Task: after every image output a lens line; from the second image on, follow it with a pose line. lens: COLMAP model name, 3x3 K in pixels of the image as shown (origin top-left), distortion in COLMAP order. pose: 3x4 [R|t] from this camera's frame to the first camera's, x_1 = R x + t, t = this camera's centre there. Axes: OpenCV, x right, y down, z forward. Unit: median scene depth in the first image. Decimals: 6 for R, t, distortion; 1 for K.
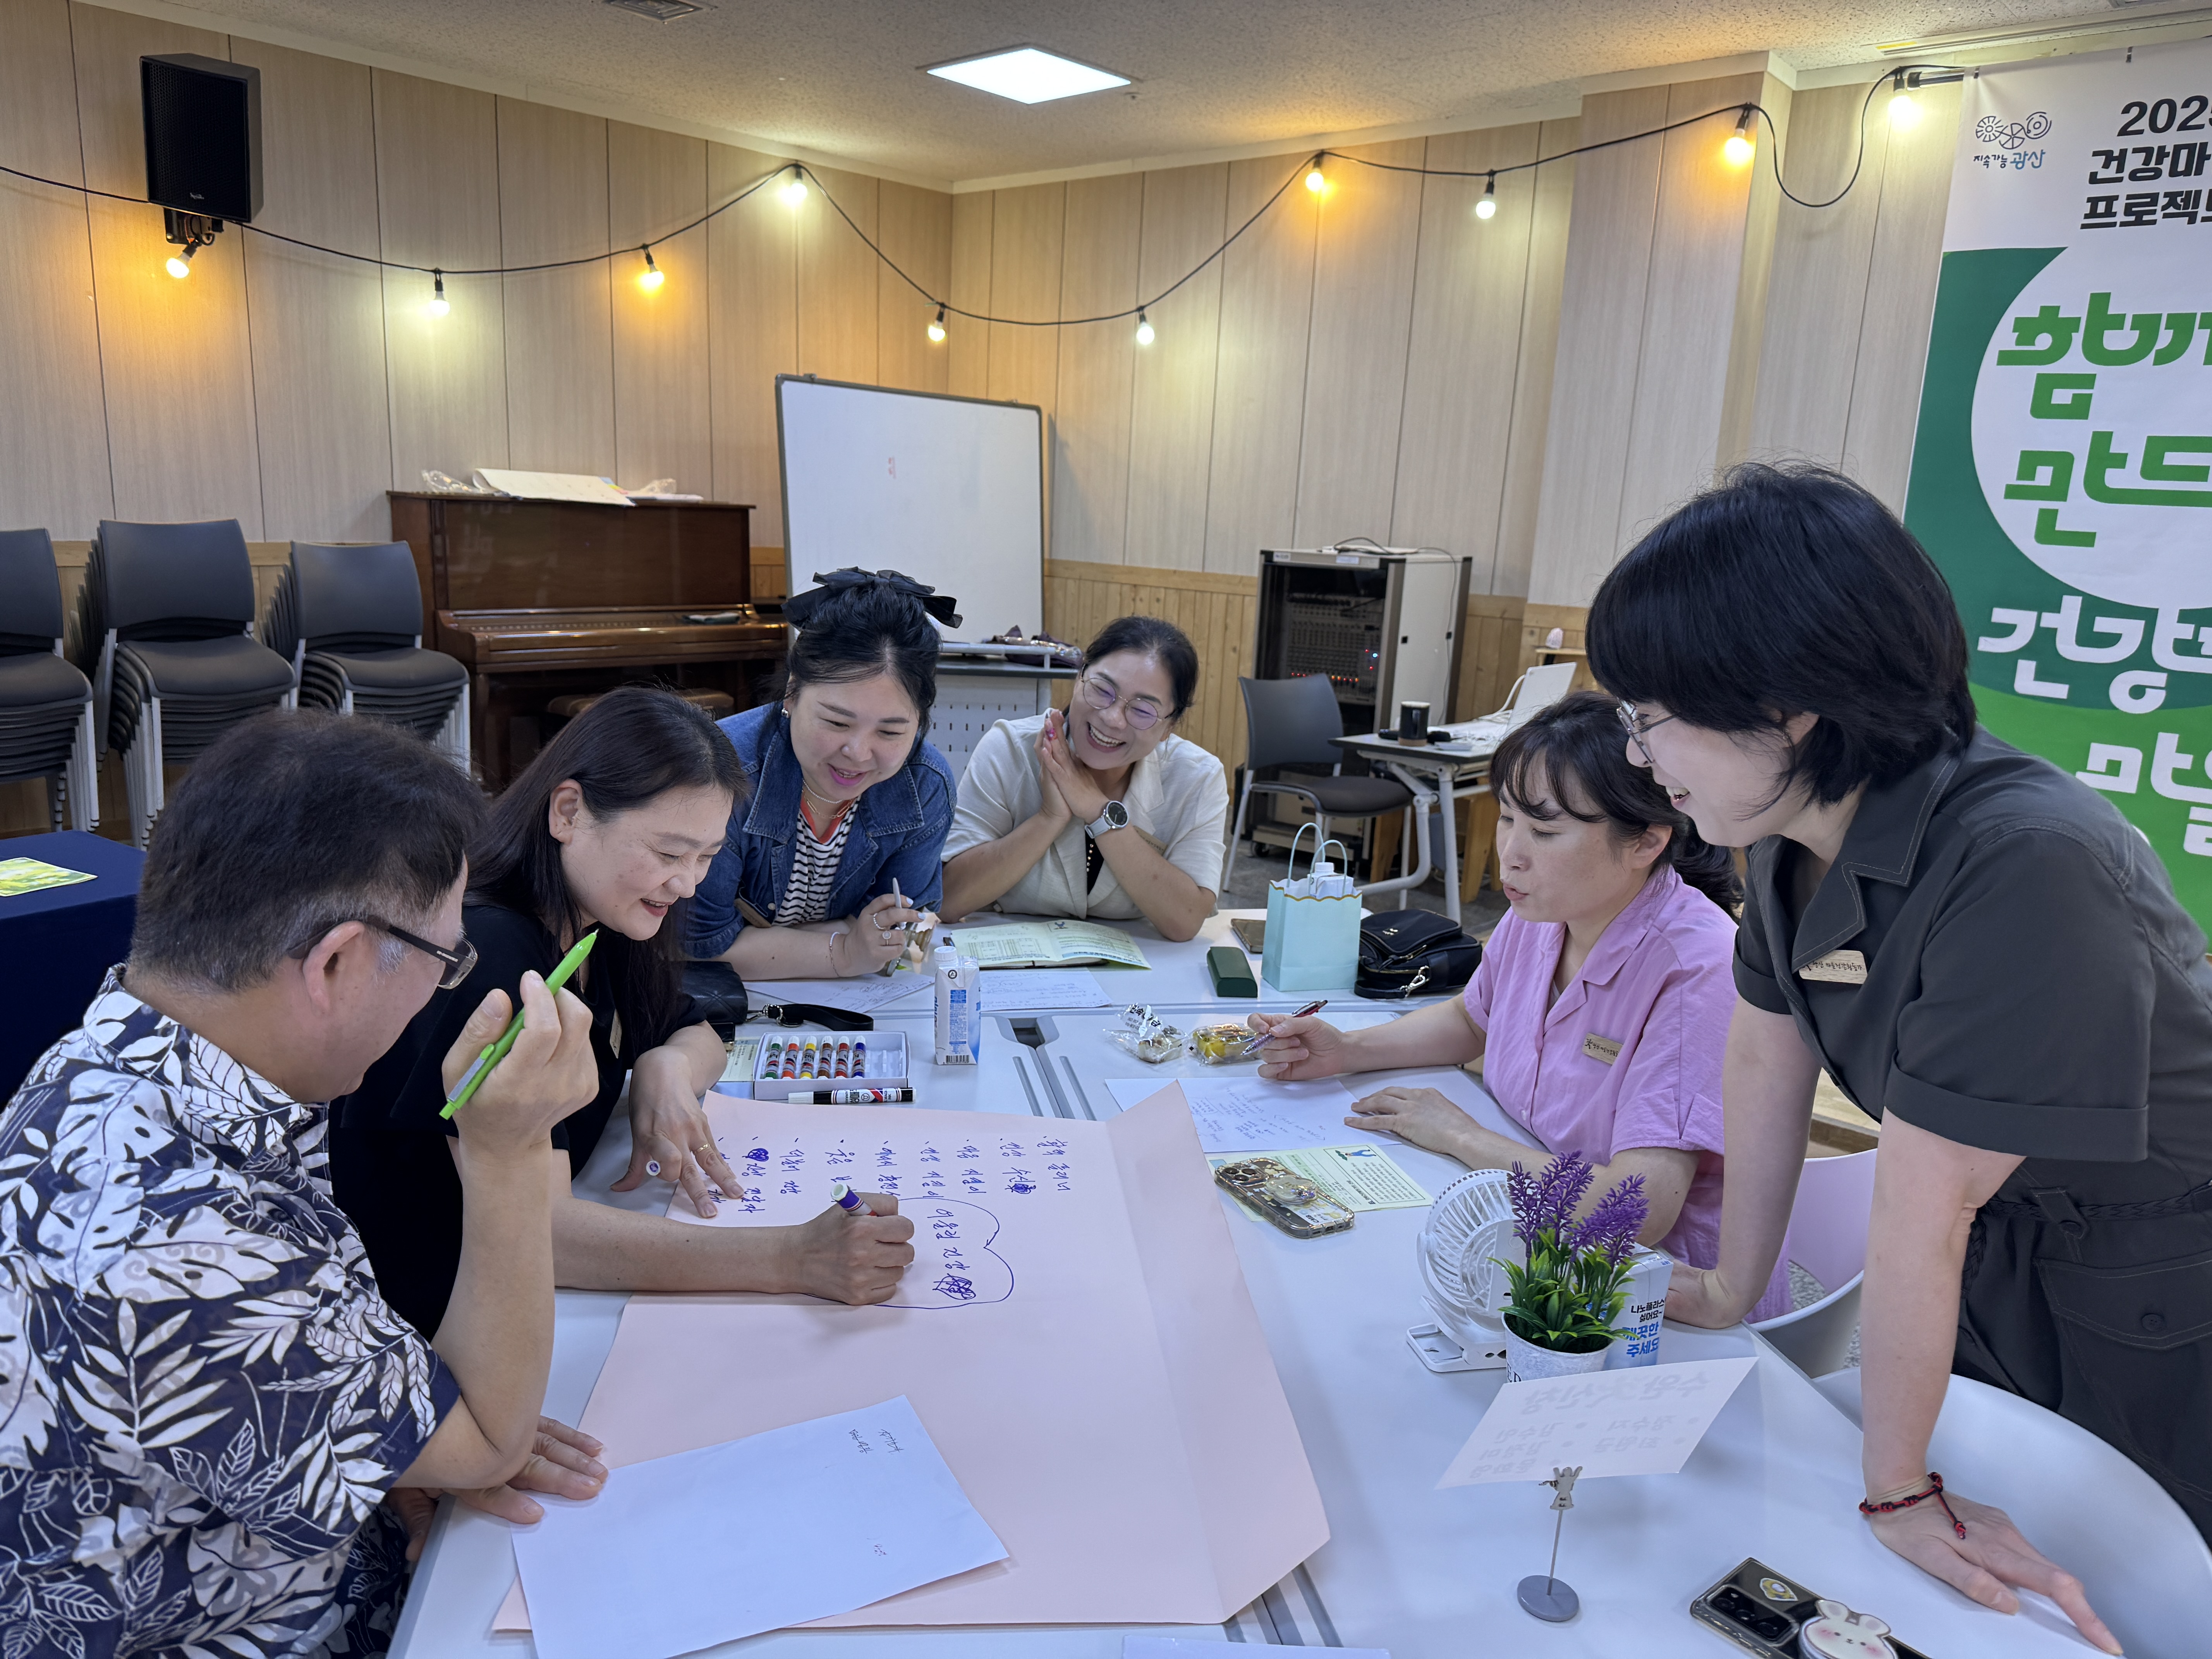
lens RADIAL K [[1595.1, 0, 1106.1], [0, 1595.1, 836.3], [0, 0, 1]] dist [-0.000178, 0.000162]
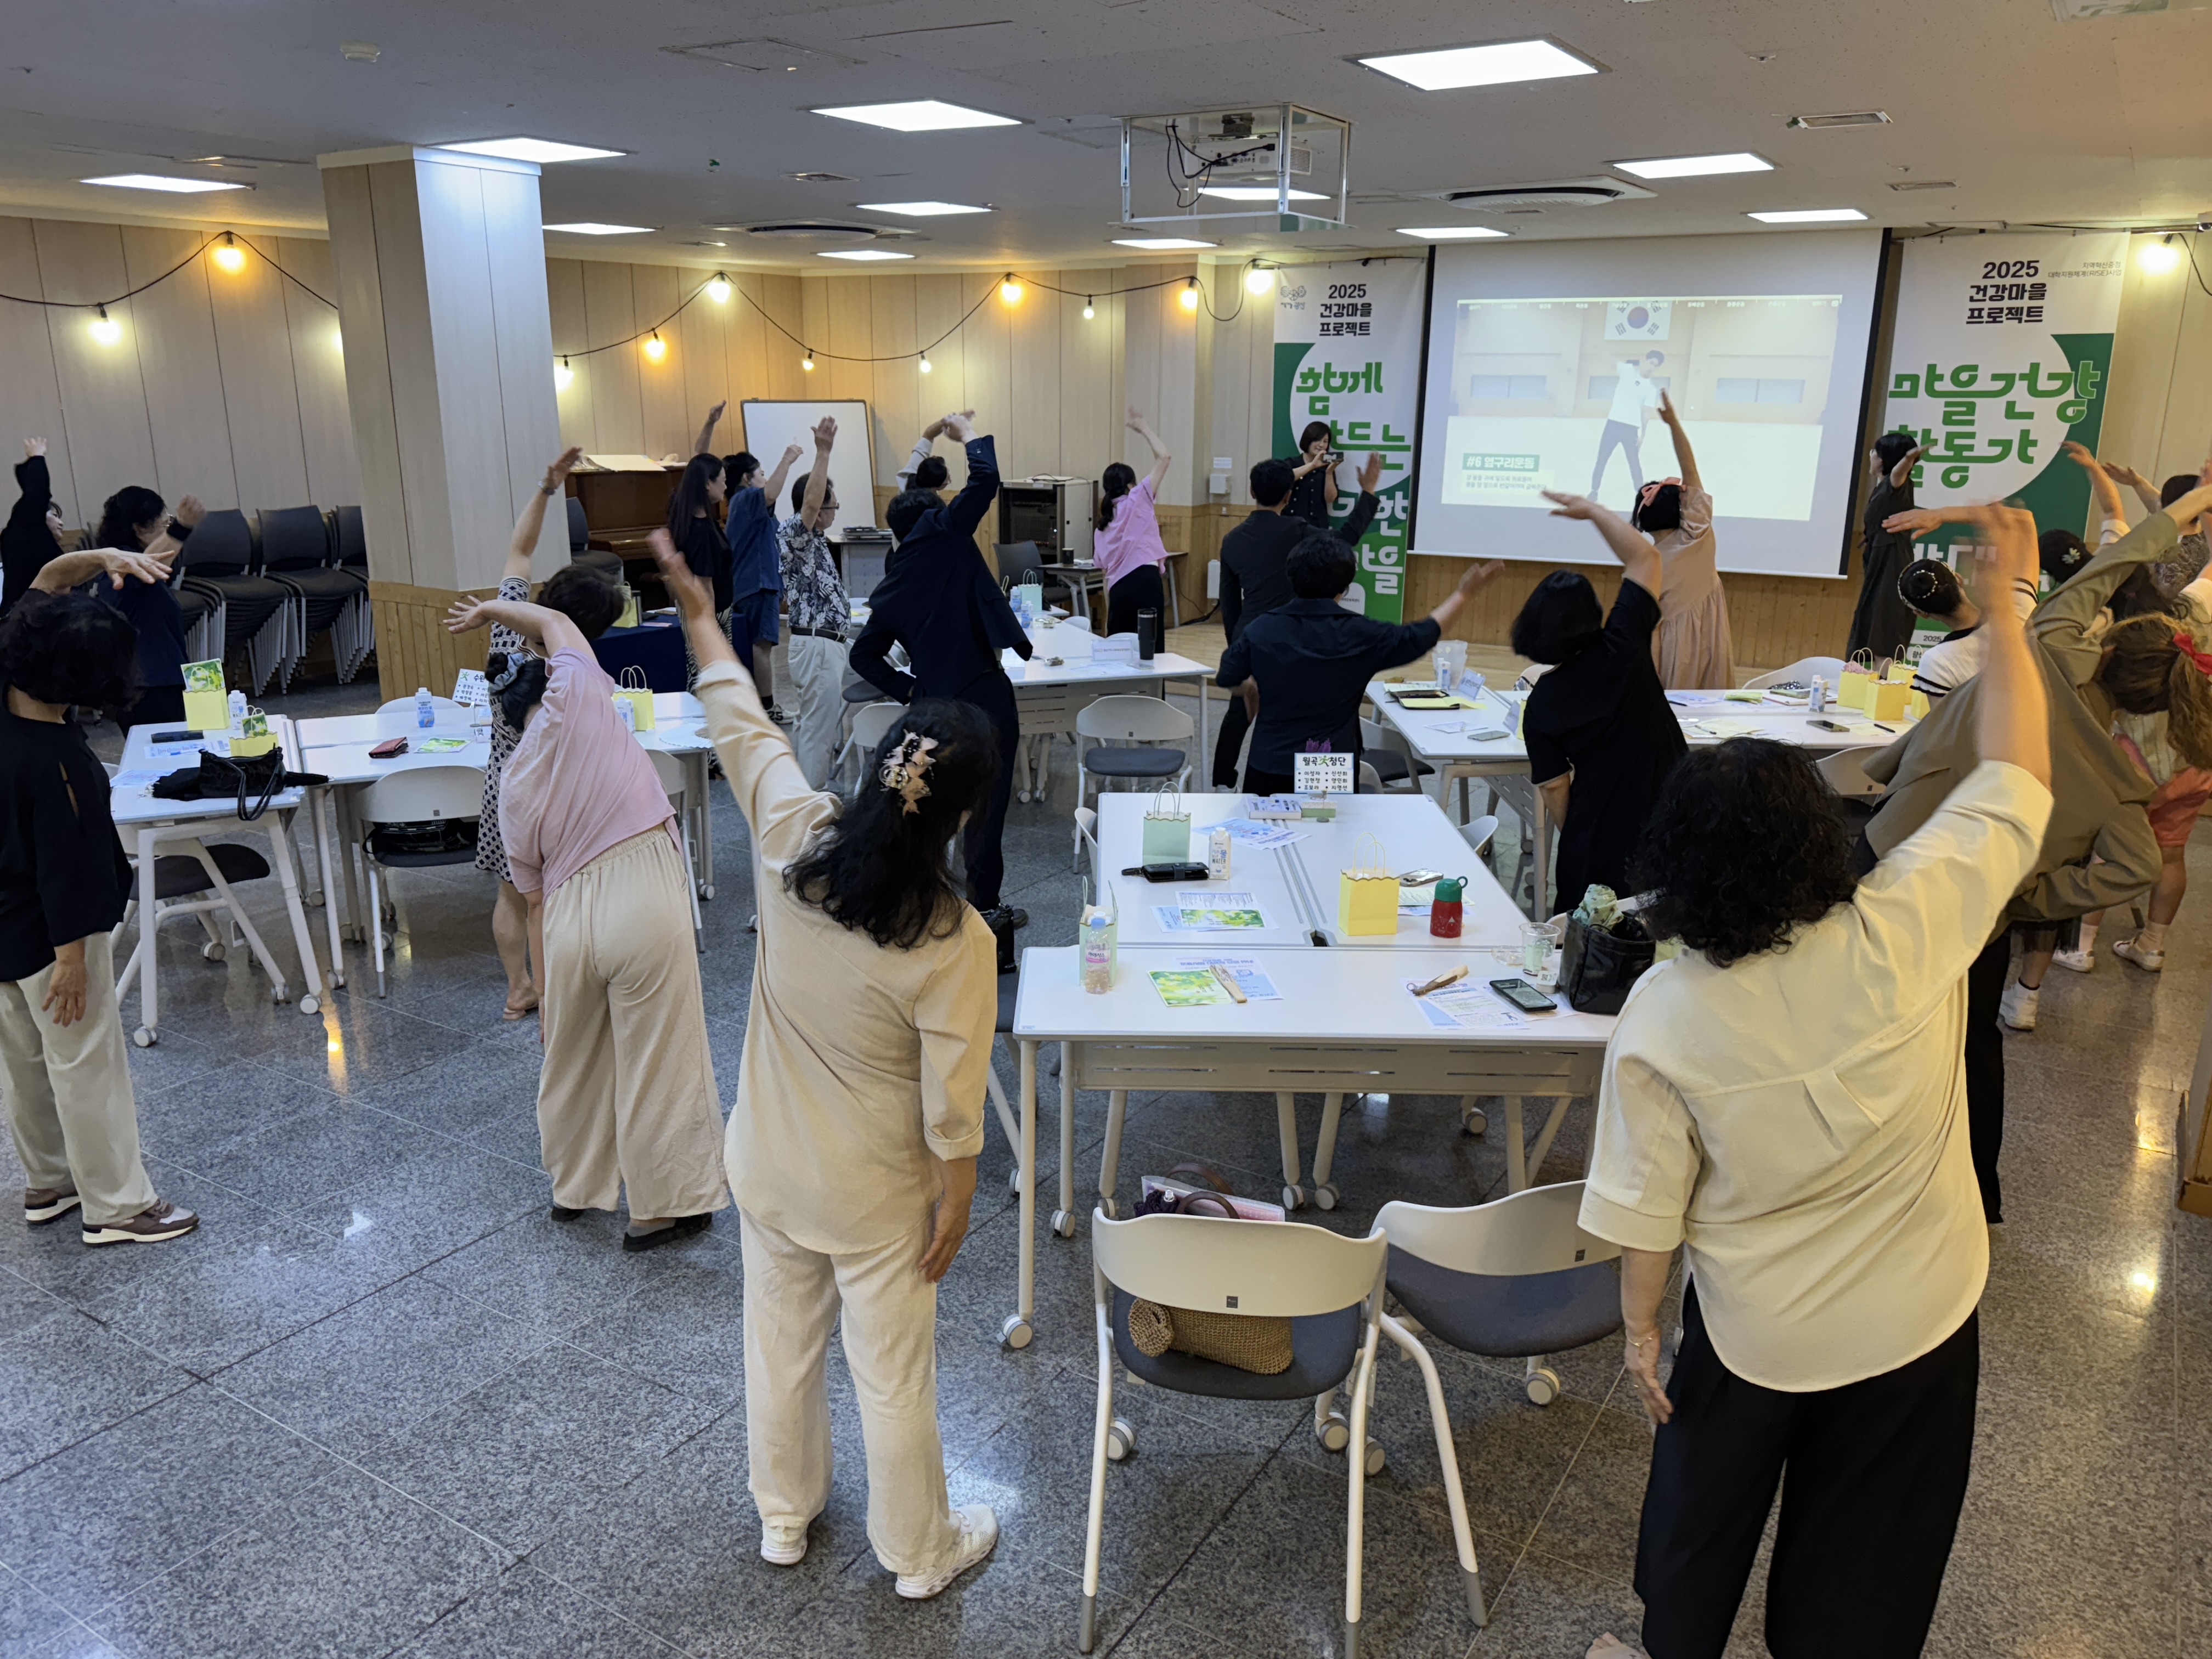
lens RADIAL K [[1605.5, 0, 1099.2], [0, 1605.5, 863.8], [0, 0, 1]] dist [0.048912, -0.068920]
pose [[0.986323, -0.075659, 0.146435, -0.139930], [0.065733, 0.995273, 0.071484, 0.219332], [-0.151151, -0.060881, 0.986634, -1.404620]]
